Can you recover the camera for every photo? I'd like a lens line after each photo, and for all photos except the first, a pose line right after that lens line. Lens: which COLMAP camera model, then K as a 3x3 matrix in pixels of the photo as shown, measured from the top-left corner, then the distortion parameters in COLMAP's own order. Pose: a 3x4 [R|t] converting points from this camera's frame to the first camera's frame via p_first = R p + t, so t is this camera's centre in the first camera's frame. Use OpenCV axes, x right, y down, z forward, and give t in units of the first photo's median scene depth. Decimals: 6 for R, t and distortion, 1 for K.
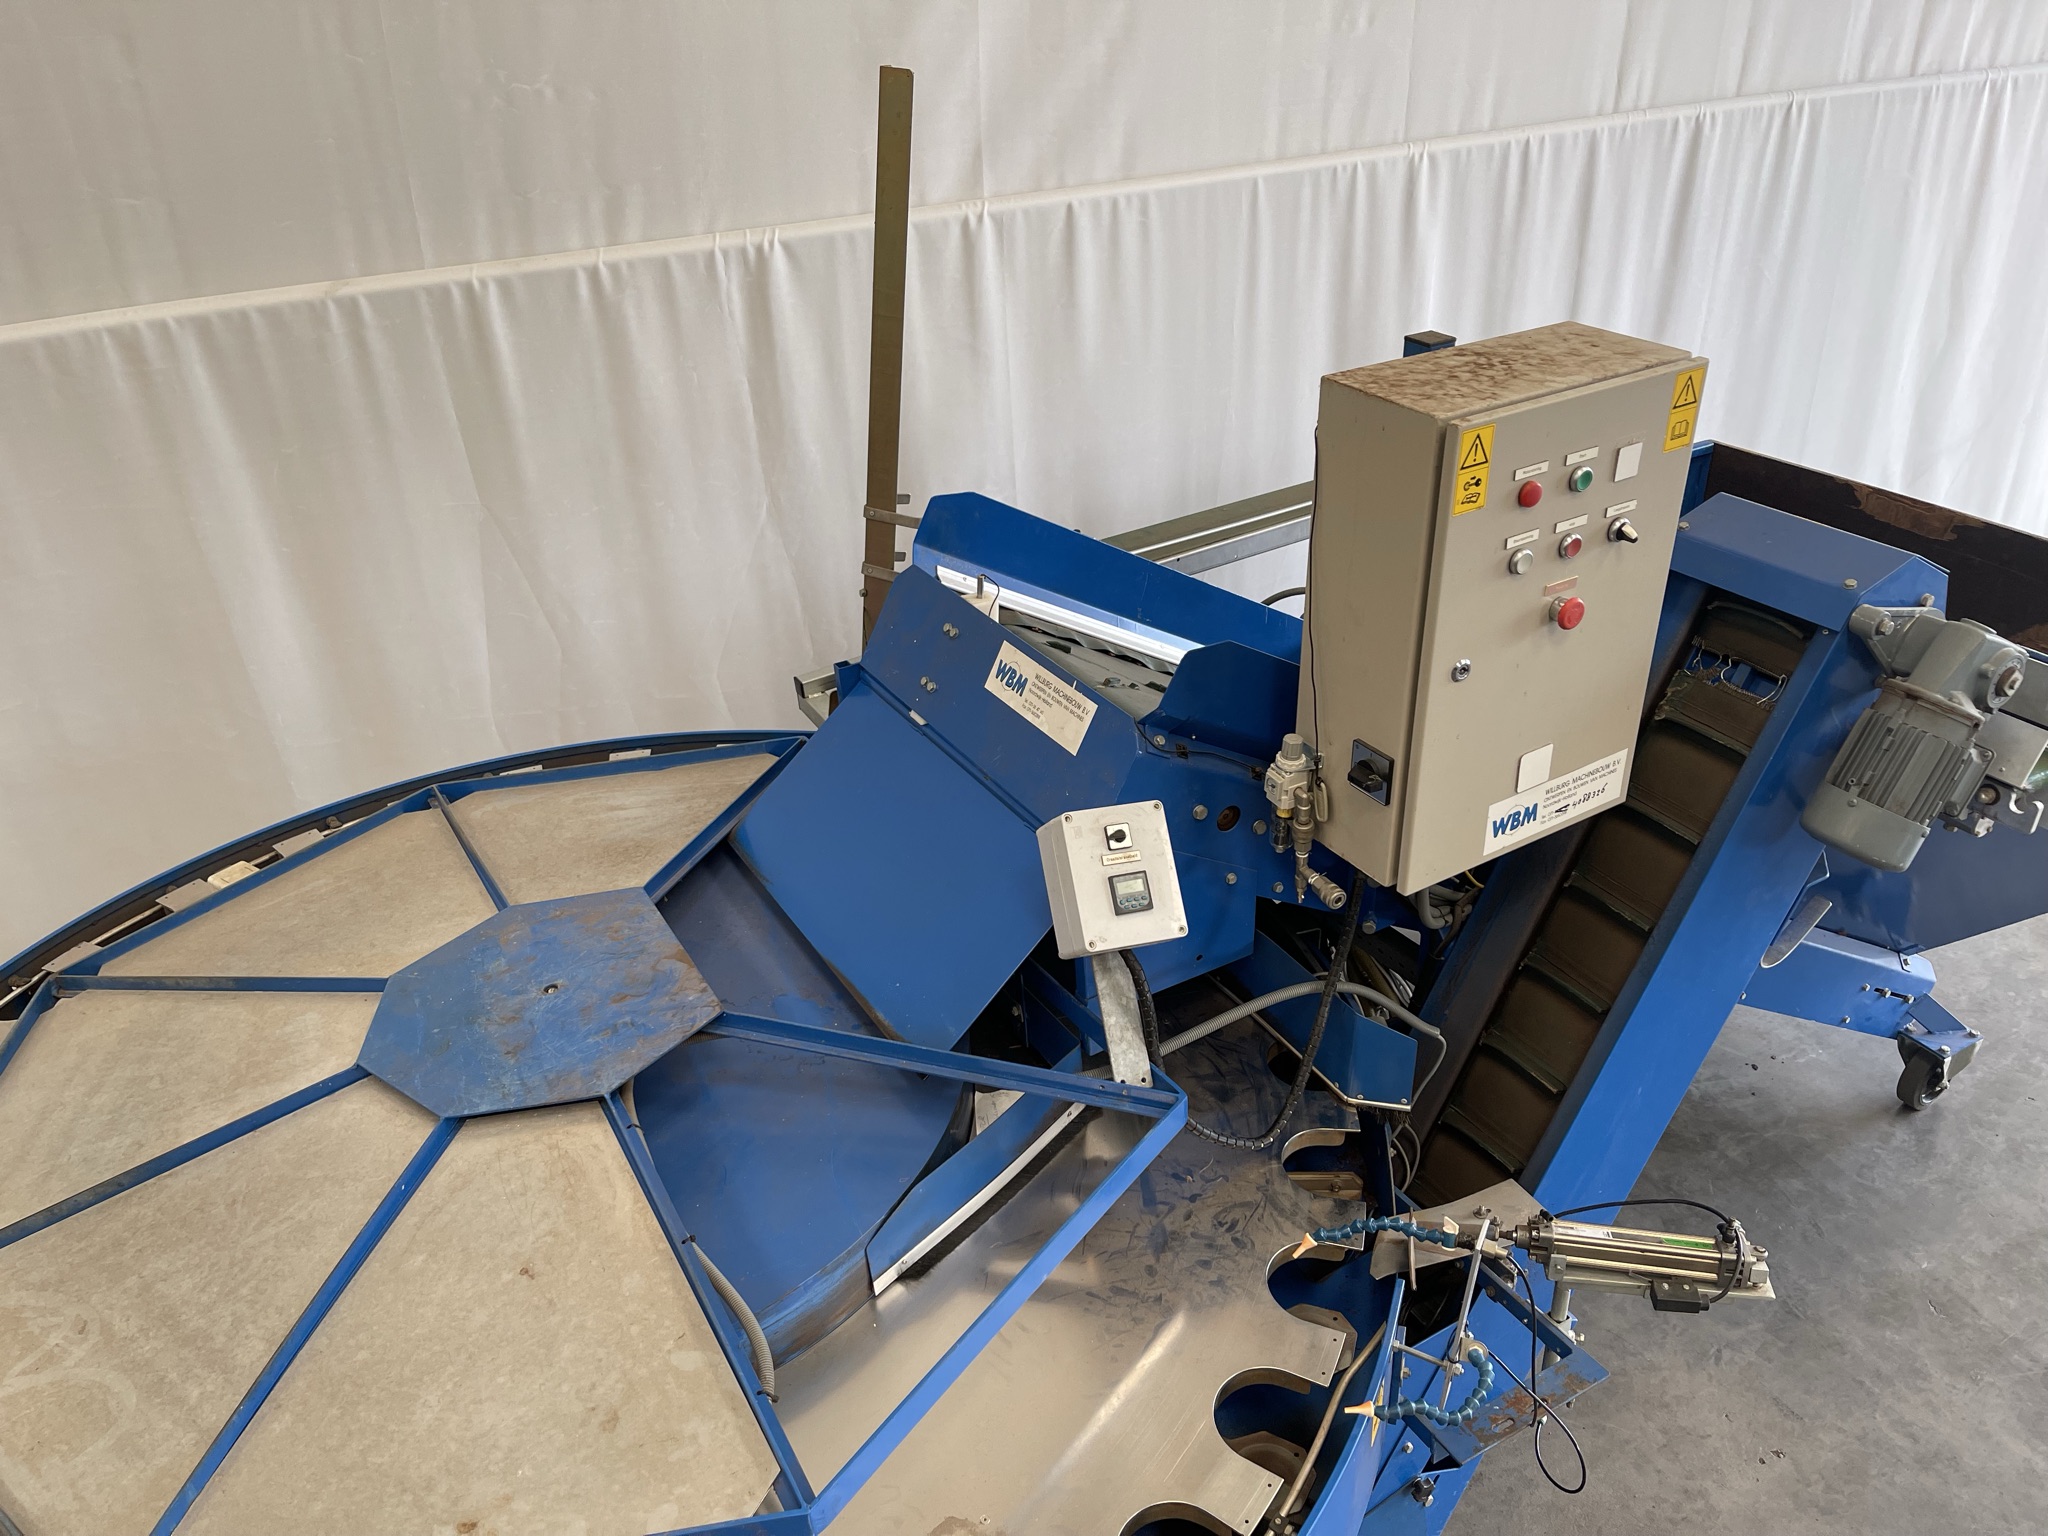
lens RADIAL K [[1581.4, 0, 1025.6], [0, 1581.4, 762.5], [0, 0, 1]] dist [0.057798, -0.082201]
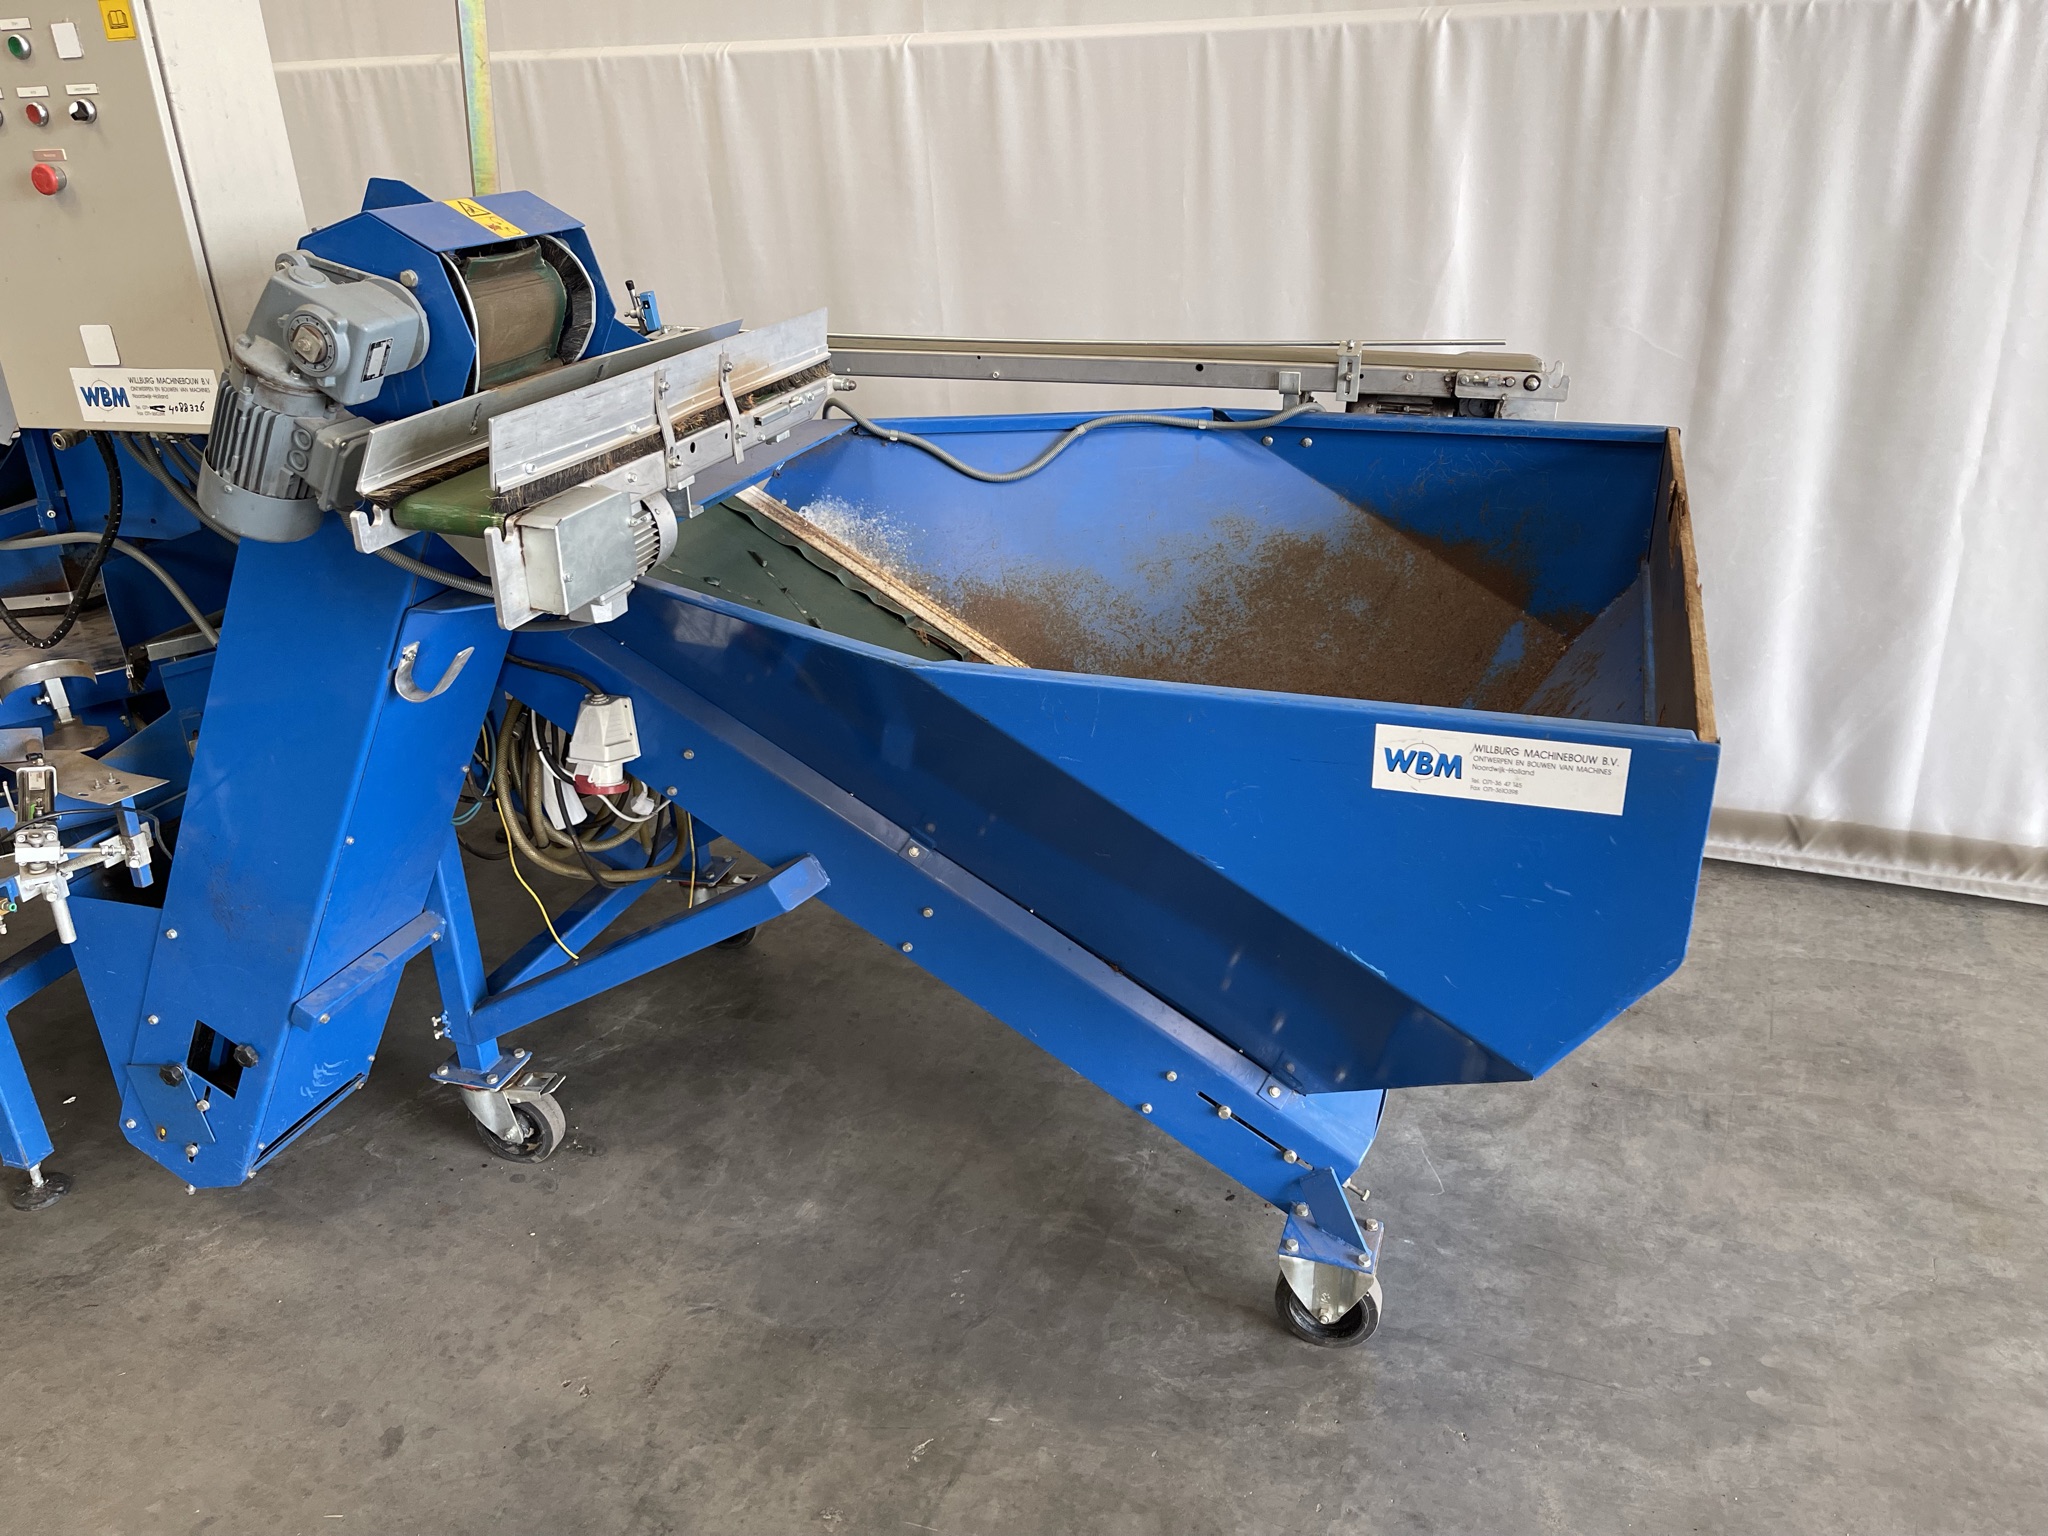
lens RADIAL K [[1581.4, 0, 1025.9], [0, 1581.4, 752.5], [0, 0, 1]] dist [0.057798, -0.082201]
pose [[0.650496, 0.317730, -0.689857, 1.438665], [-0.359739, 0.928838, 0.088584, -0.056962], [0.668911, 0.190545, 0.718506, 0.626947]]
